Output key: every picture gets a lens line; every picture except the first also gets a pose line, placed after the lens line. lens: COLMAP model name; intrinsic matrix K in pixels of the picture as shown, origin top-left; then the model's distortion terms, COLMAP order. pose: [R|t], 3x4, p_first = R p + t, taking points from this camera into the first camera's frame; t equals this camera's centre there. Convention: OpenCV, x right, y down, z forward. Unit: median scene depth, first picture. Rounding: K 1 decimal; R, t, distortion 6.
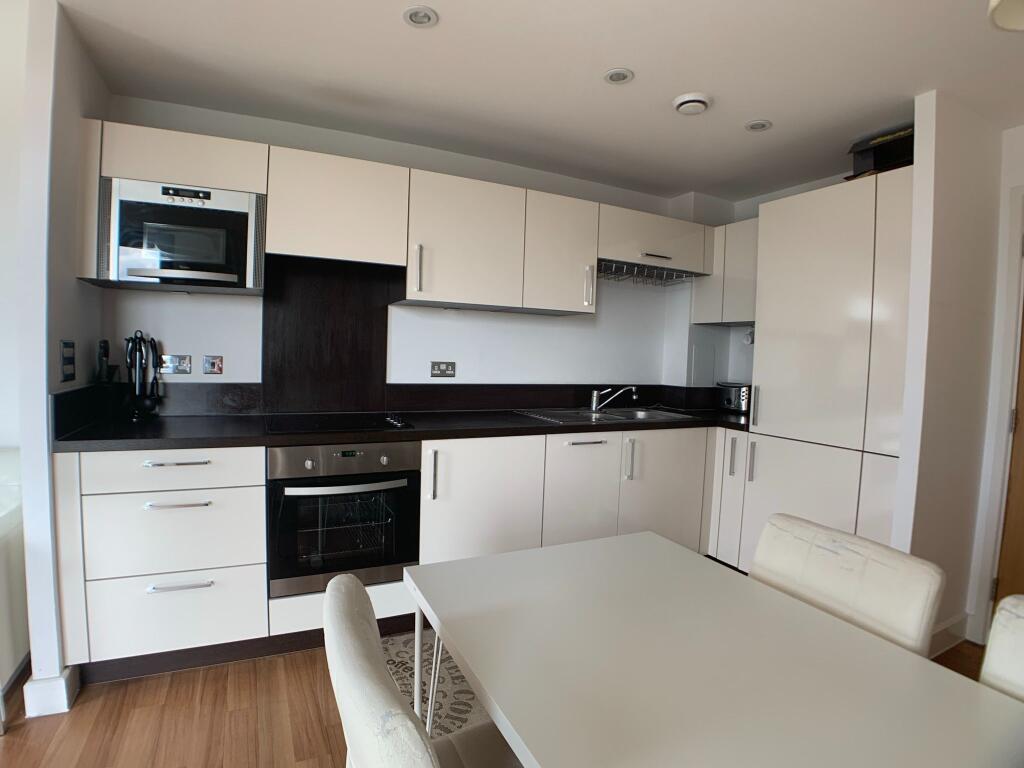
lens RADIAL K [[515.4, 0, 504.9], [0, 515.4, 377.9], [0, 0, 1]] dist [-0.093048, 0.013148]
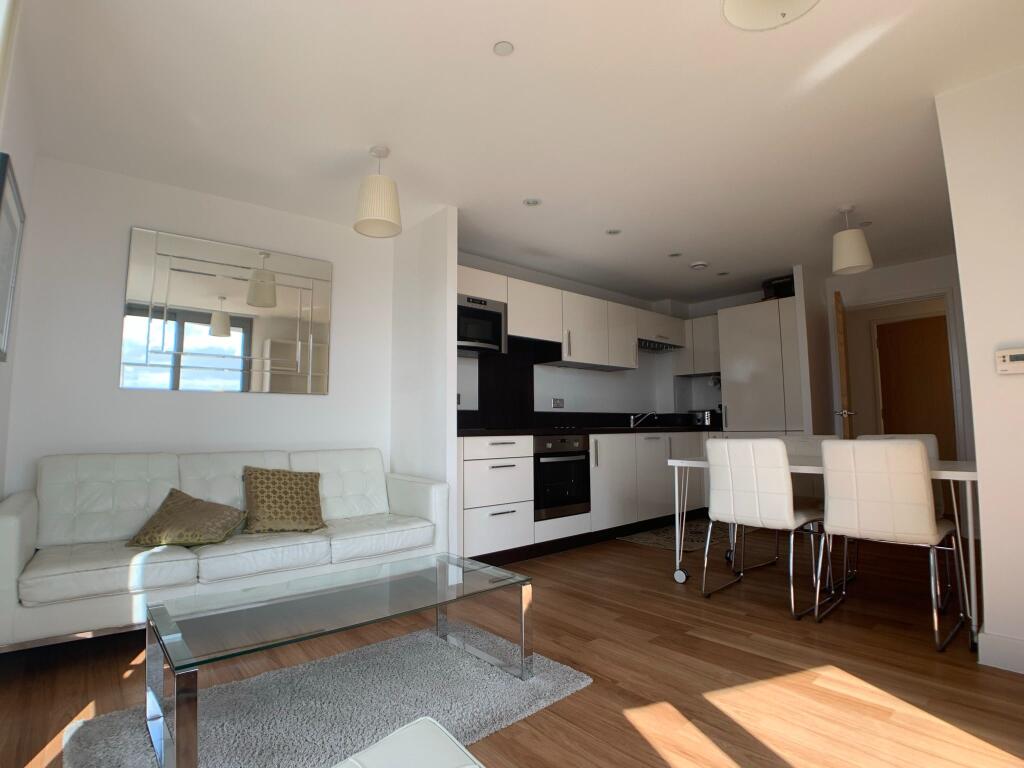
lens RADIAL K [[515.4, 0, 504.9], [0, 515.4, 377.9], [0, 0, 1]] dist [-0.093048, 0.013148]
pose [[0.967964, -0.013940, 0.250704, -0.850872], [0.048572, 0.989993, -0.132491, 0.138241], [-0.246348, 0.140424, 0.958955, -0.687120]]
